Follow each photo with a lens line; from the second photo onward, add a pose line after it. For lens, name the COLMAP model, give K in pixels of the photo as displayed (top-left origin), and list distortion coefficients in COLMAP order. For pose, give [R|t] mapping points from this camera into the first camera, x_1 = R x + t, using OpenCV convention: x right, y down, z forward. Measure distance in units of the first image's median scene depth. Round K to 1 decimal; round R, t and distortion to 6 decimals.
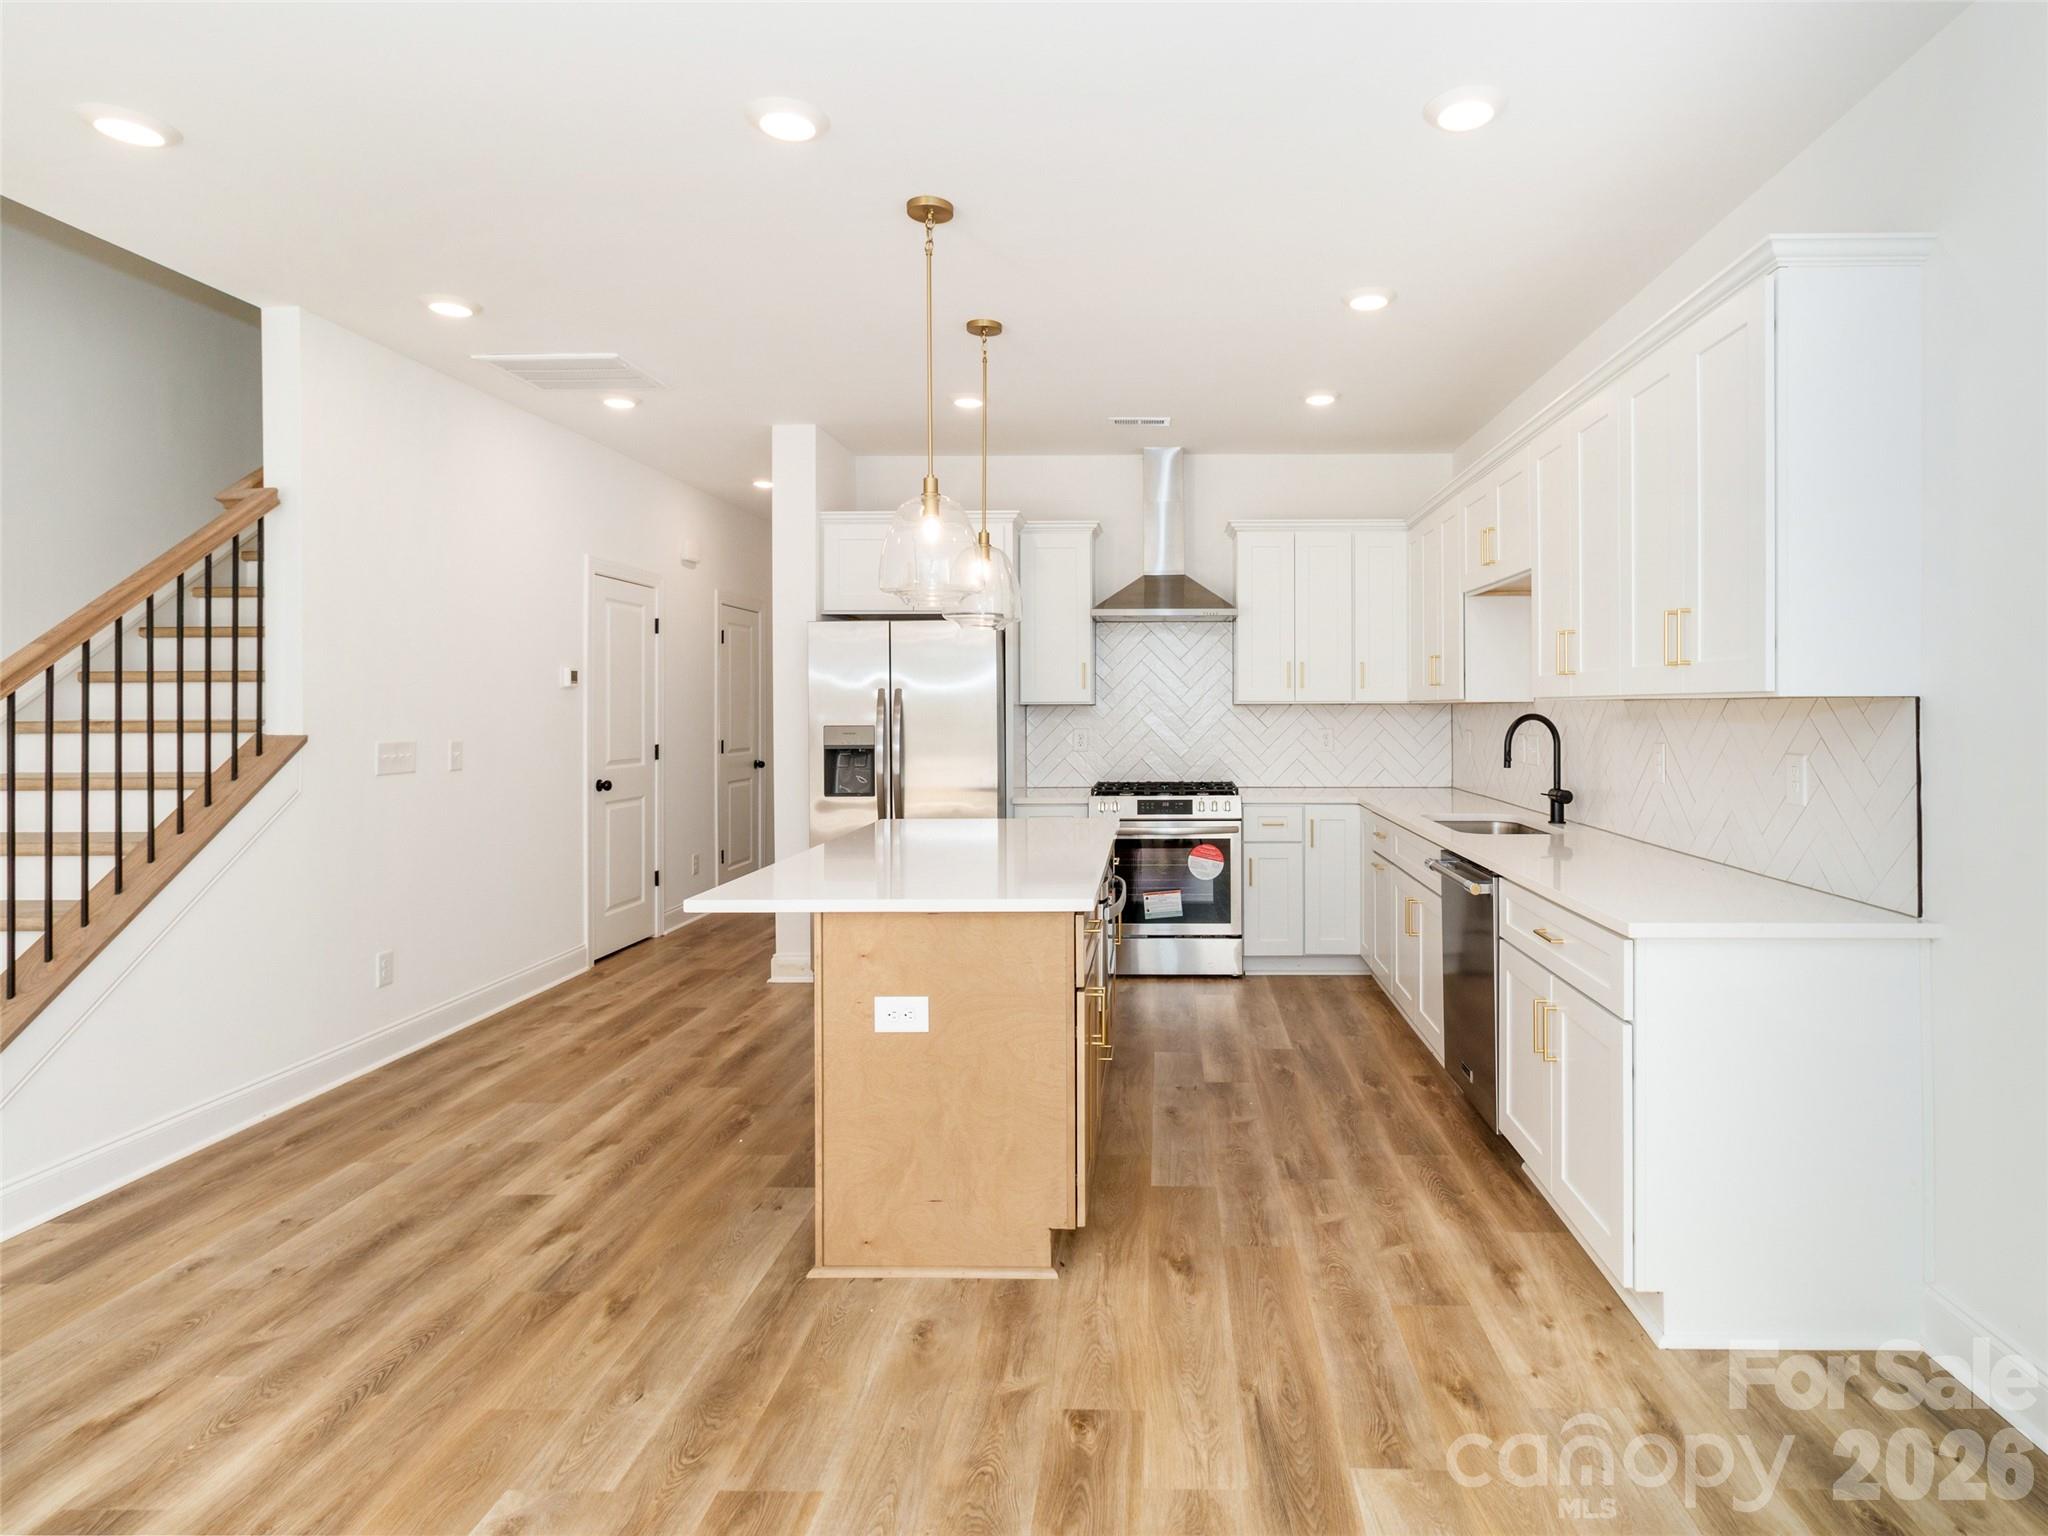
lens RADIAL K [[1117.2, 0, 1147.0], [0, 1117.2, 707.9], [0, 0, 1]] dist [0.002382, 0.000847]
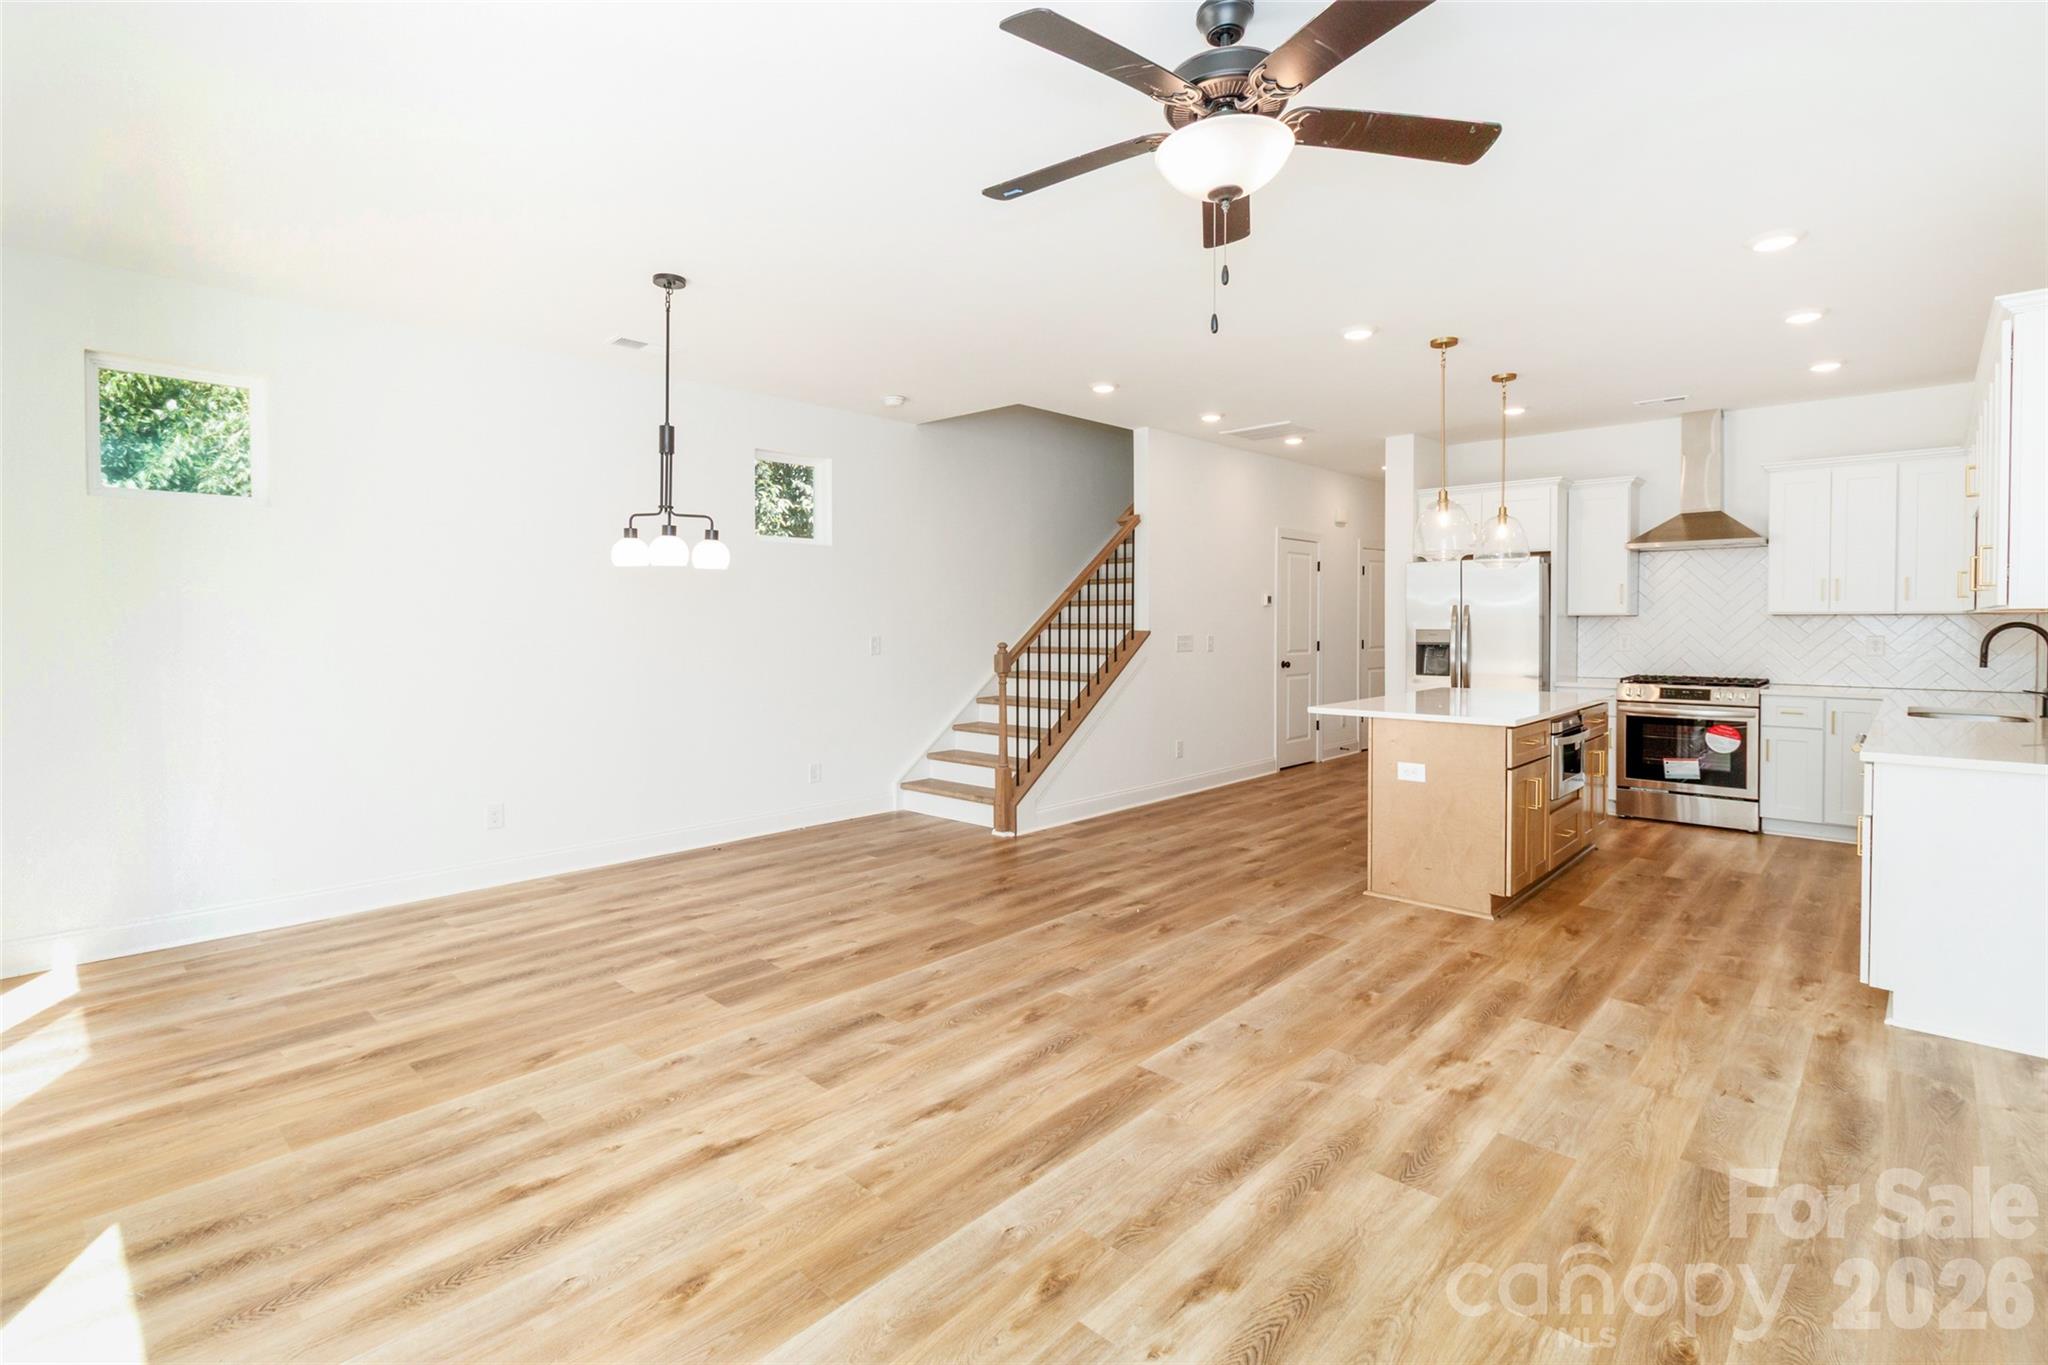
lens RADIAL K [[956.1, 0, 1017.7], [0, 956.1, 638.6], [0, 0, 1]] dist [0.001800, 0.000229]
pose [[0.736690, 0.014101, -0.676084, 0.304006], [-0.000238, 0.999788, 0.020593, 0.002249], [0.676231, -0.015010, 0.736537, -0.532652]]
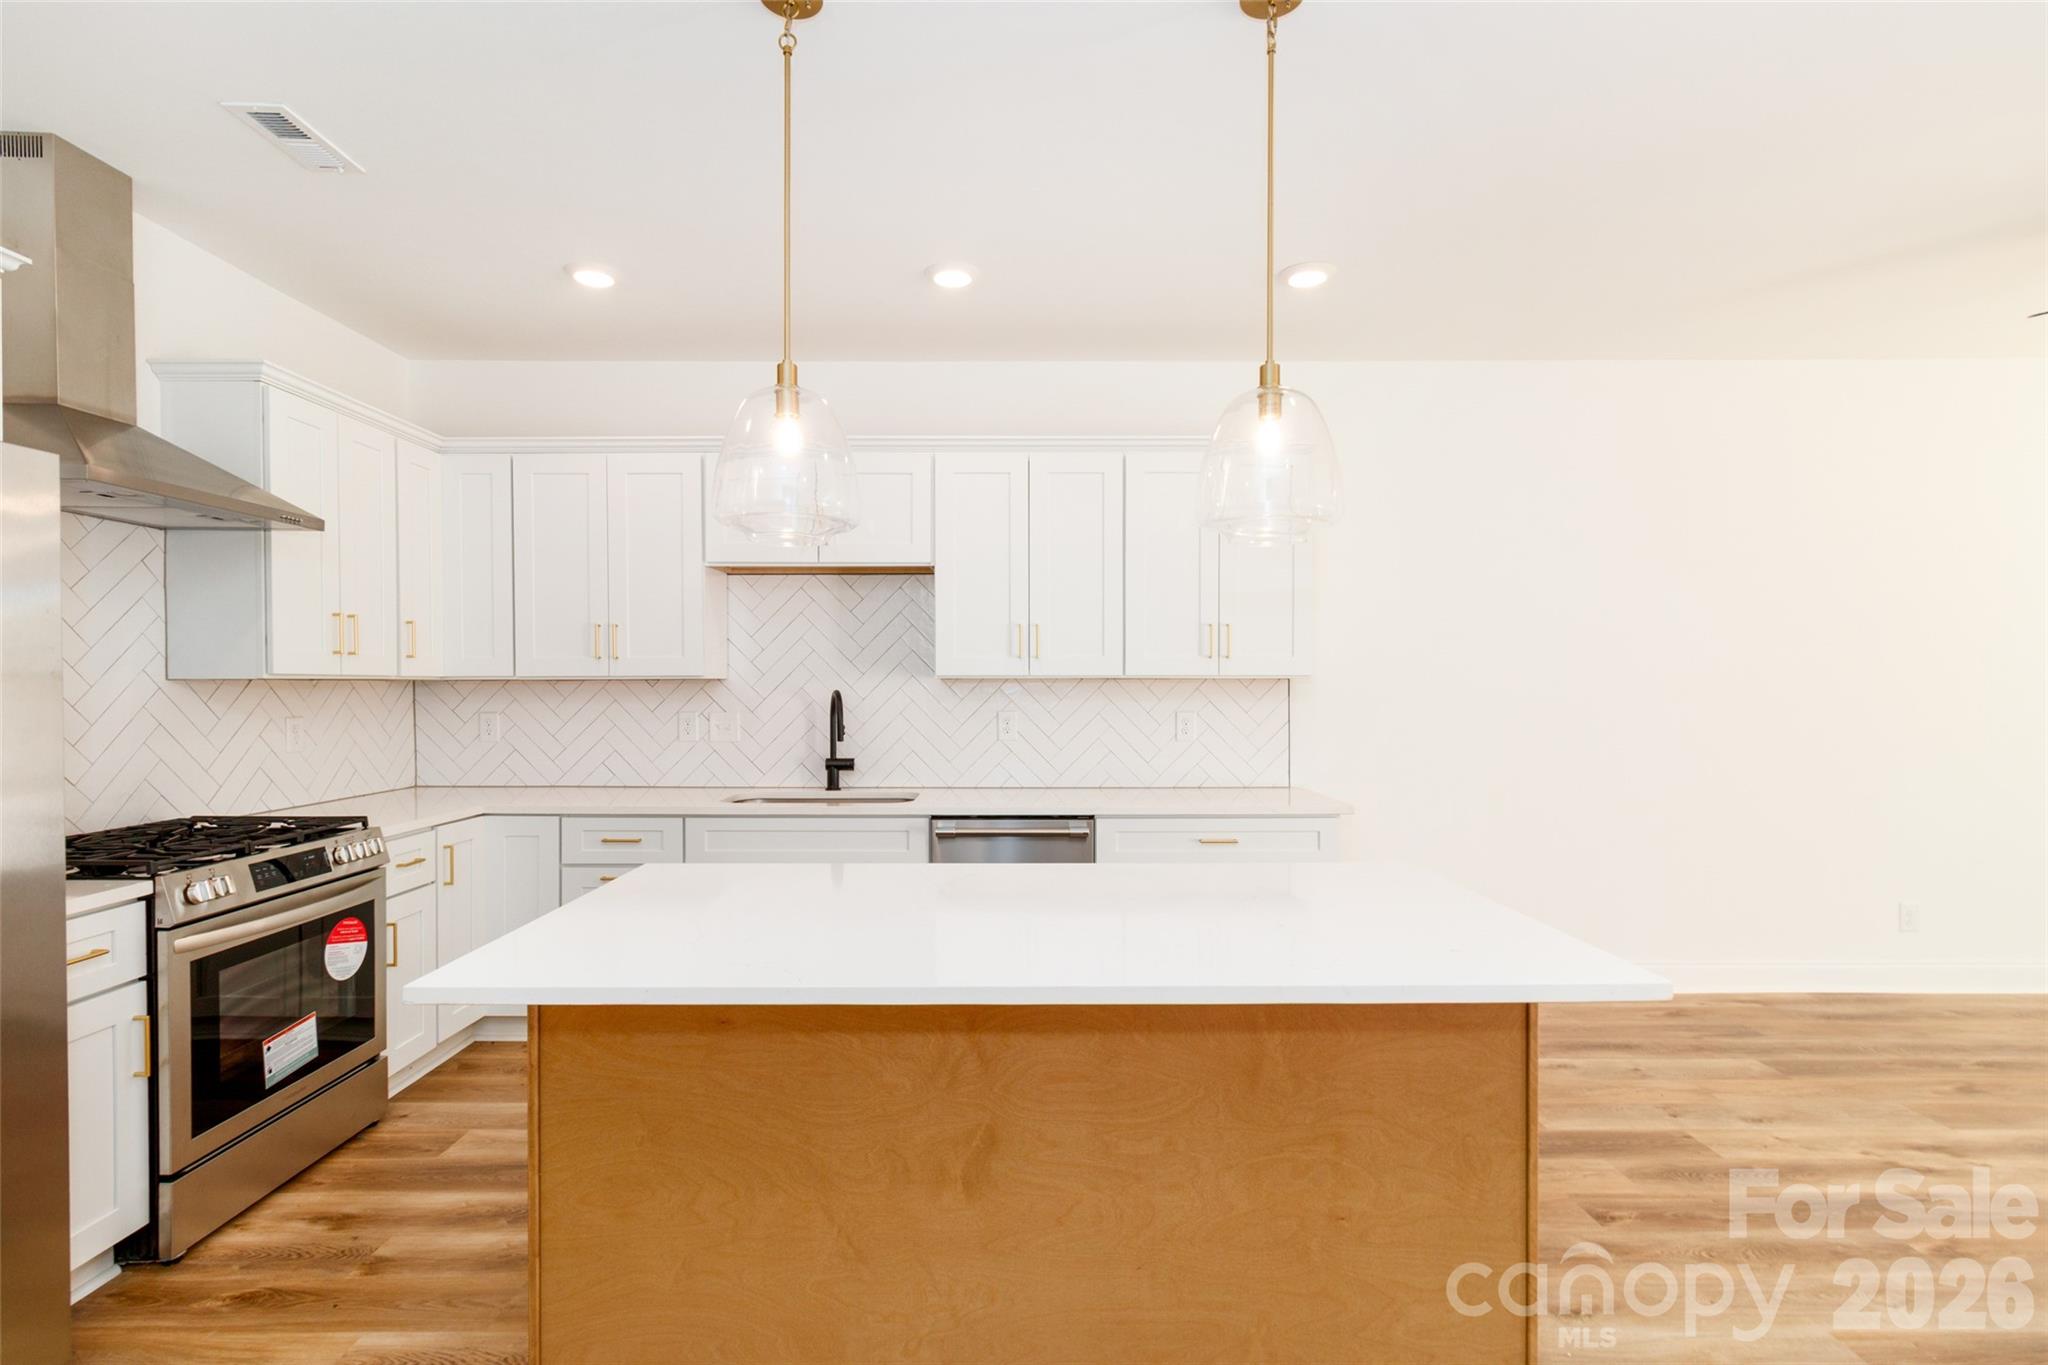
lens RADIAL K [[960.9, 0, 1014.6], [0, 960.9, 689.9], [0, 0, 1]] dist [0.000159, -0.000004]
pose [[-0.013393, -0.004503, 0.999900, -0.702565], [0.001737, 0.999988, 0.004526, 0.001238], [-0.999909, 0.001797, -0.013385, 1.013944]]
